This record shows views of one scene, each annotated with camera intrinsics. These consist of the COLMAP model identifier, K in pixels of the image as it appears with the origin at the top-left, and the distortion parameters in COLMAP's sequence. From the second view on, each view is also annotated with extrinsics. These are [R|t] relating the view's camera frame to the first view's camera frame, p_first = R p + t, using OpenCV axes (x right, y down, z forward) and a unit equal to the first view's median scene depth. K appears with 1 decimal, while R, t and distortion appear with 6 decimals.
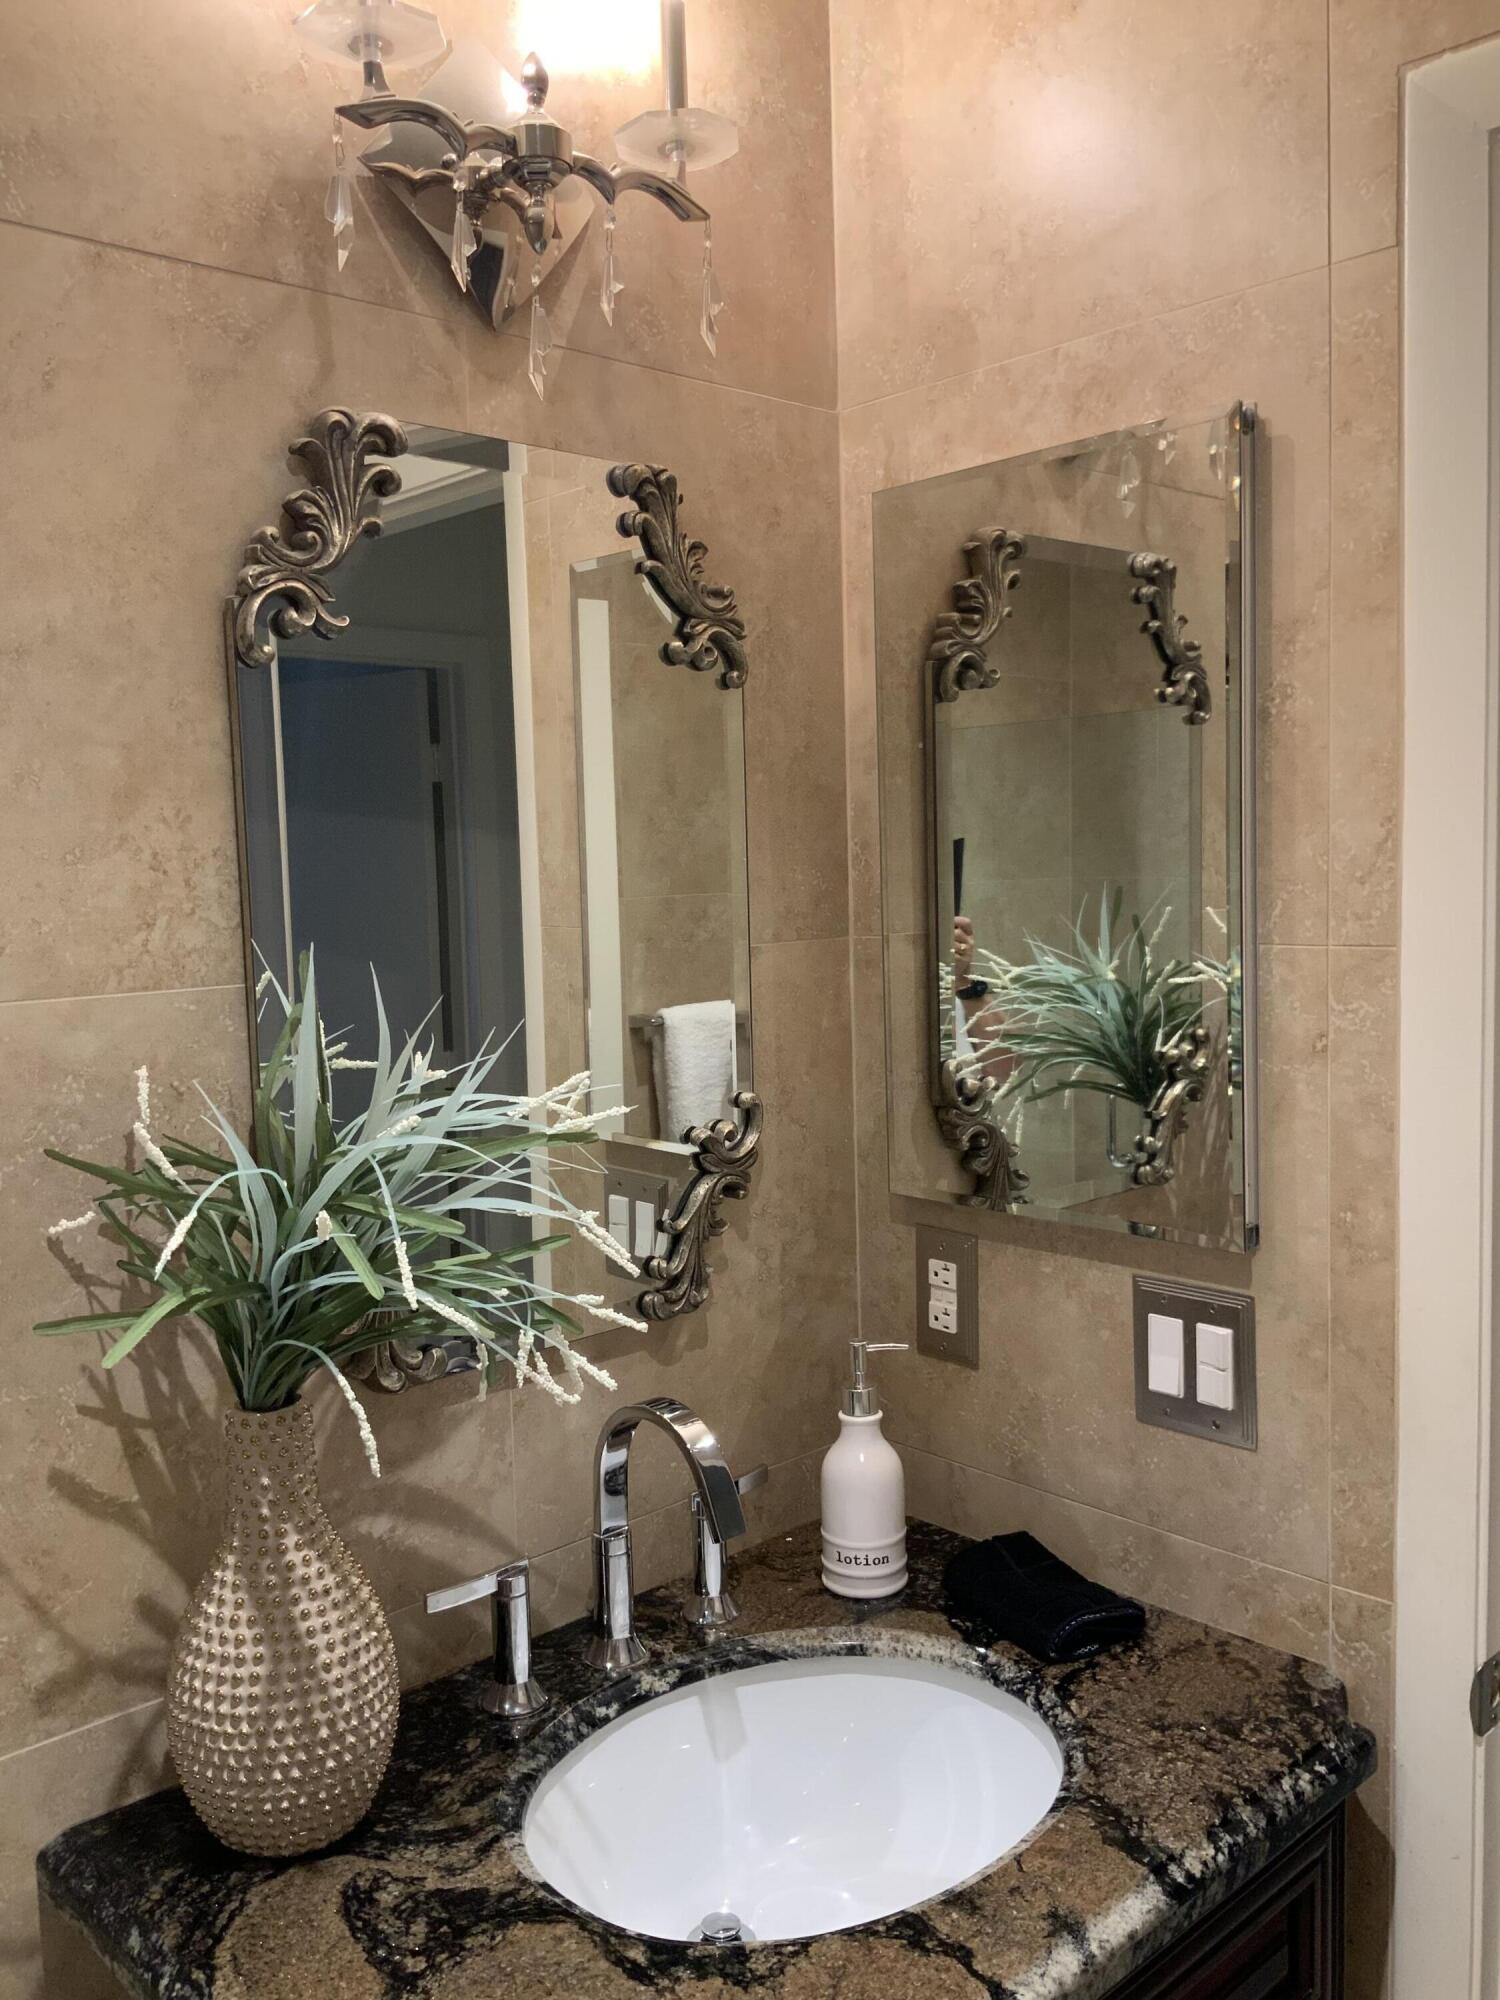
lens RADIAL K [[1716.0, 0, 750.0], [0, 1716.0, 1000.0], [0, 0, 1]] dist [0.011256, -0.002403]
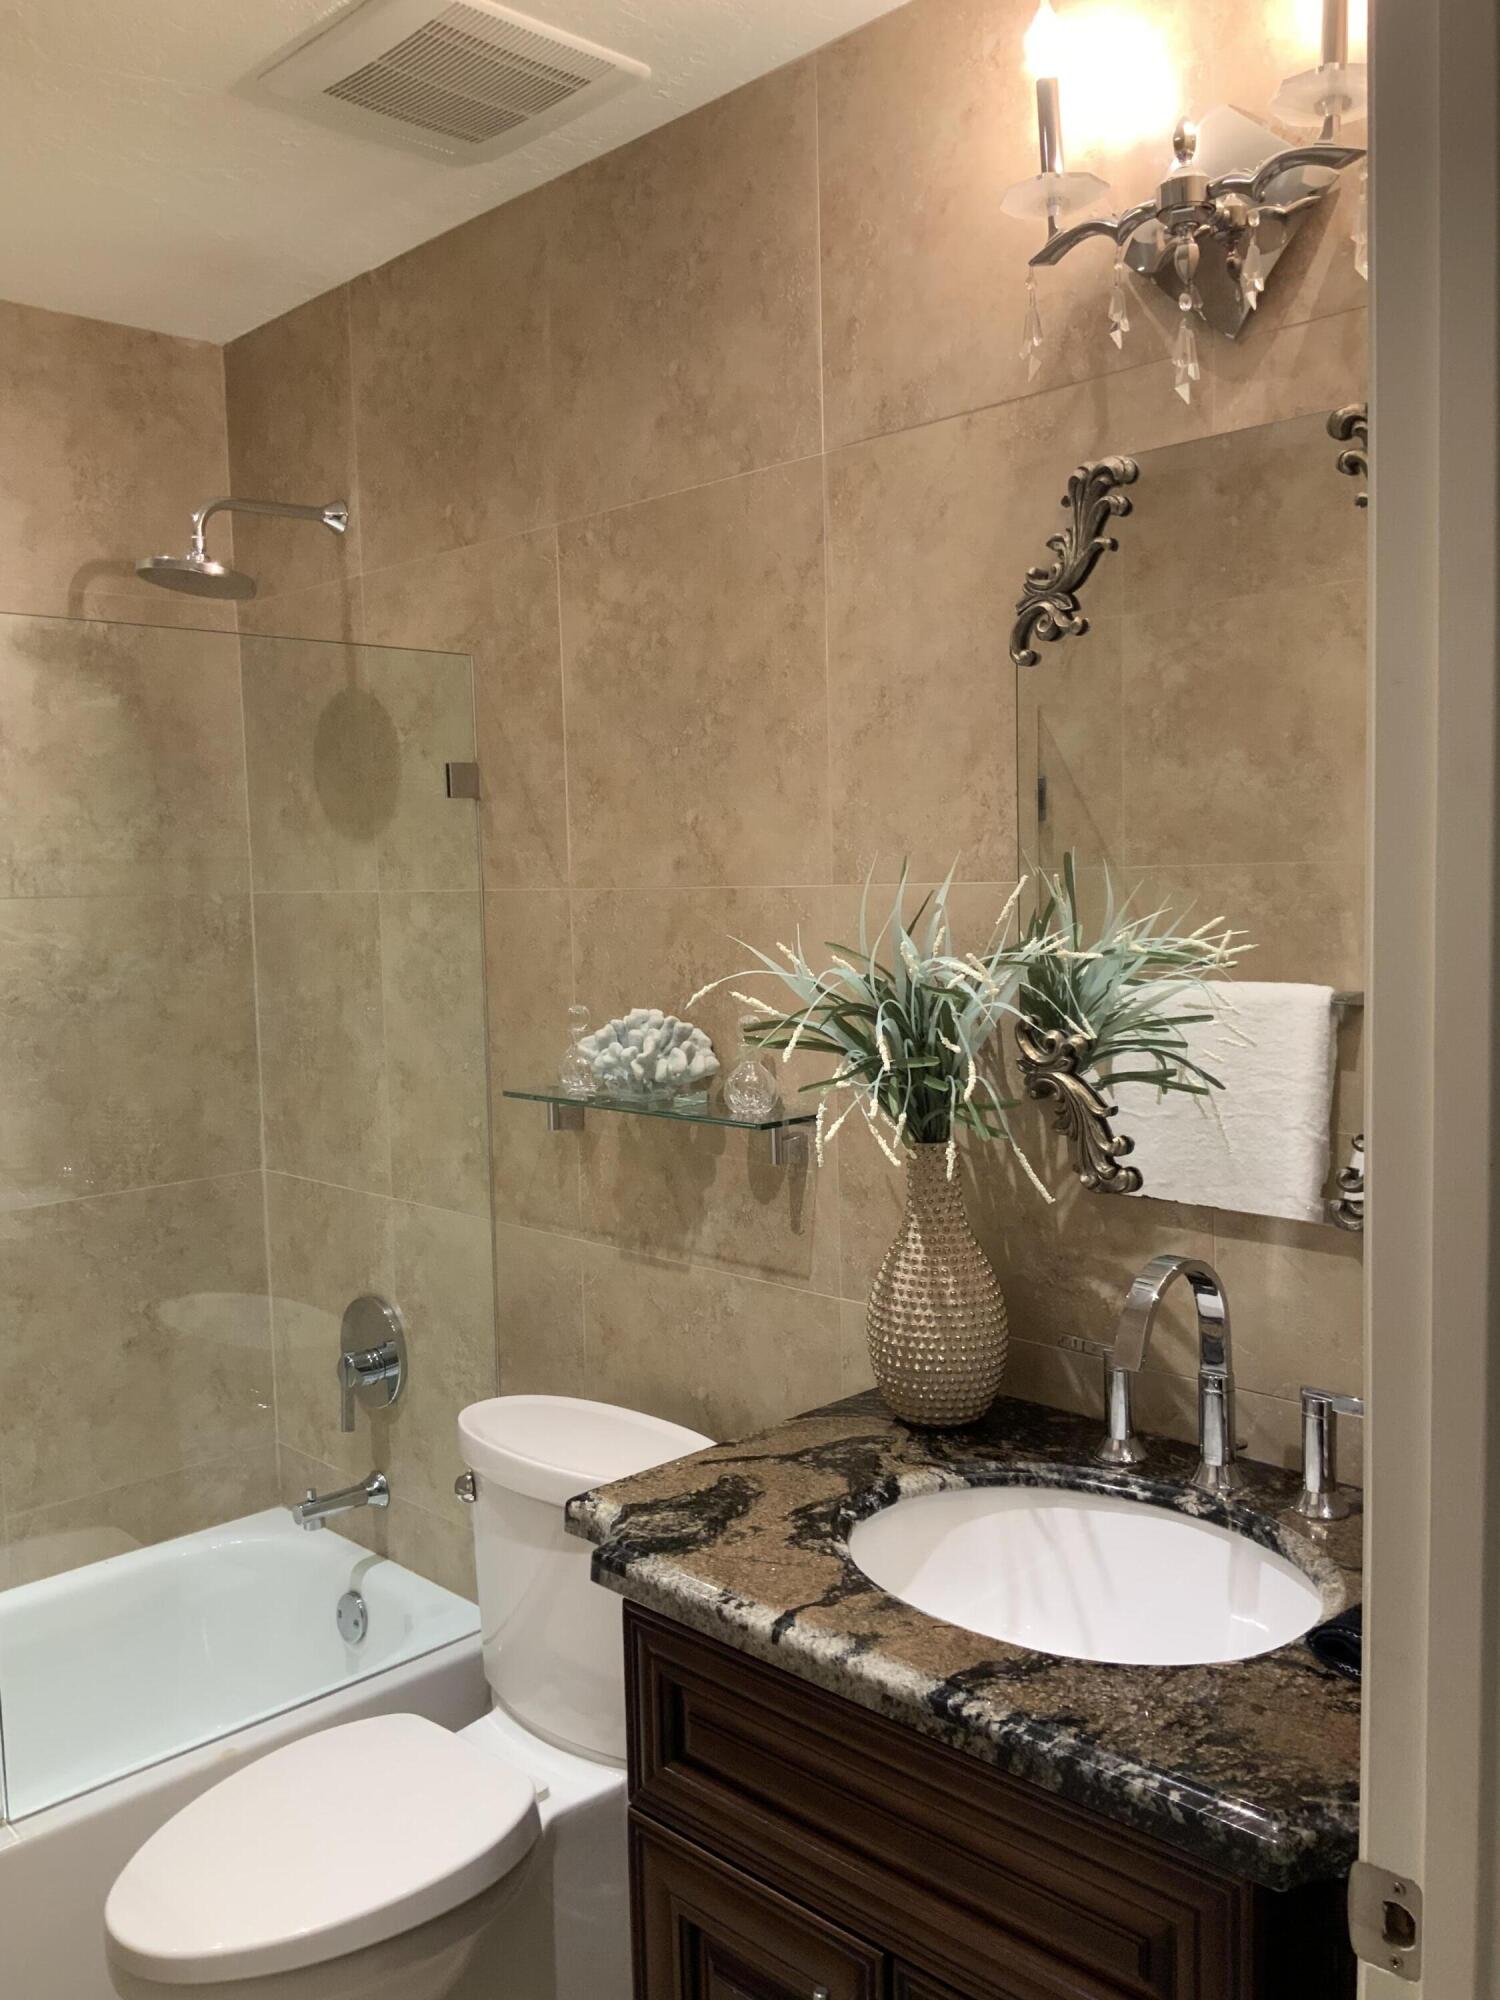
lens RADIAL K [[1685.9, 0, 750.0], [0, 1685.9, 1000.0], [0, 0, 1]] dist [0.160082, -0.201762]
pose [[0.020378, 0.101694, -0.994607, 1.240476], [-0.066776, 0.992731, 0.100134, -0.040281], [0.997560, 0.064376, 0.027020, 0.768023]]
